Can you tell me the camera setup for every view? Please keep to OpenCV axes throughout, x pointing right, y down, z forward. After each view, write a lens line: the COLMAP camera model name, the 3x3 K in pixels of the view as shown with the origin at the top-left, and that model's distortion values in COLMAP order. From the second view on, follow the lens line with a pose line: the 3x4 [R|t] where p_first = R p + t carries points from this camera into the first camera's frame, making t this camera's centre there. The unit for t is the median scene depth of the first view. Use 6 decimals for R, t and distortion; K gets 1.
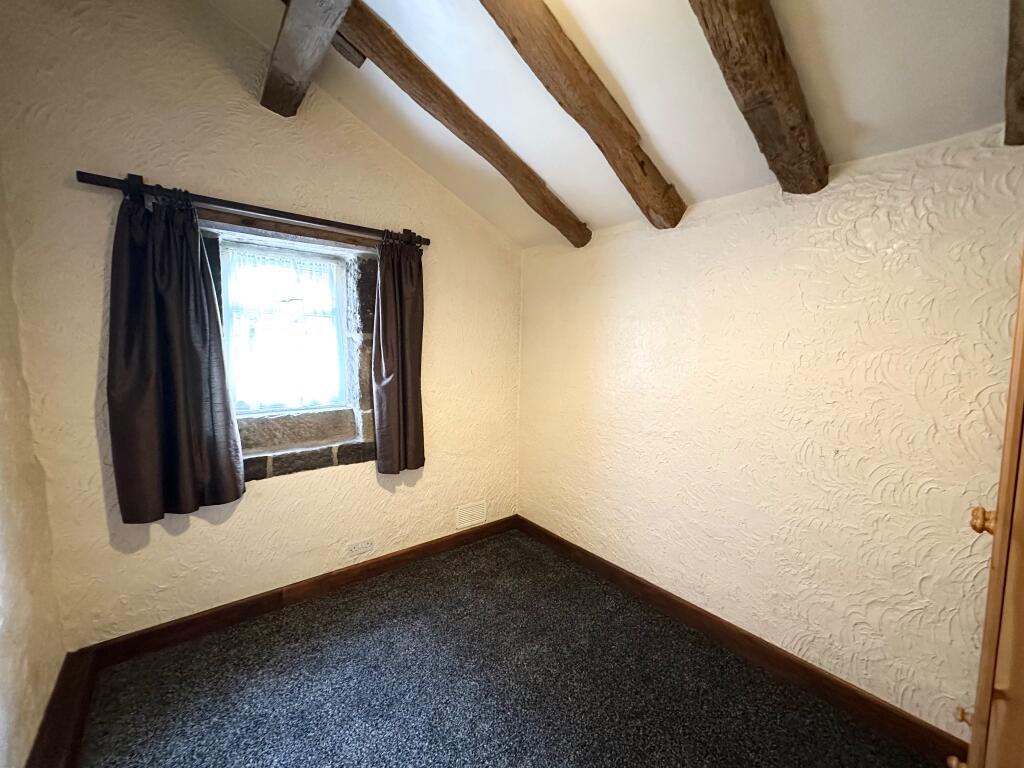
lens RADIAL K [[420.7, 0, 512.0], [0, 420.7, 384.0], [0, 0, 1]] dist [-0.000625, 0.000184]
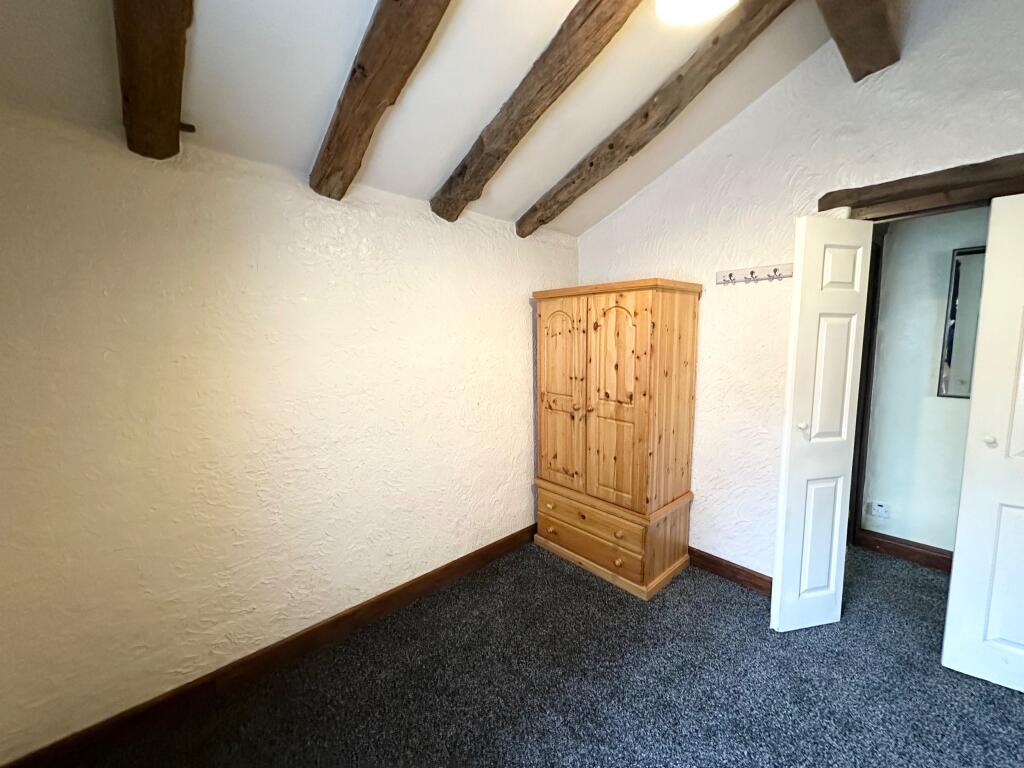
lens RADIAL K [[420.7, 0, 512.0], [0, 420.7, 384.0], [0, 0, 1]] dist [-0.000625, 0.000184]
pose [[-0.089771, -0.121730, 0.988495, -0.472041], [0.100865, 0.986288, 0.130618, -0.062565], [-0.990842, 0.111431, -0.076261, 0.634834]]
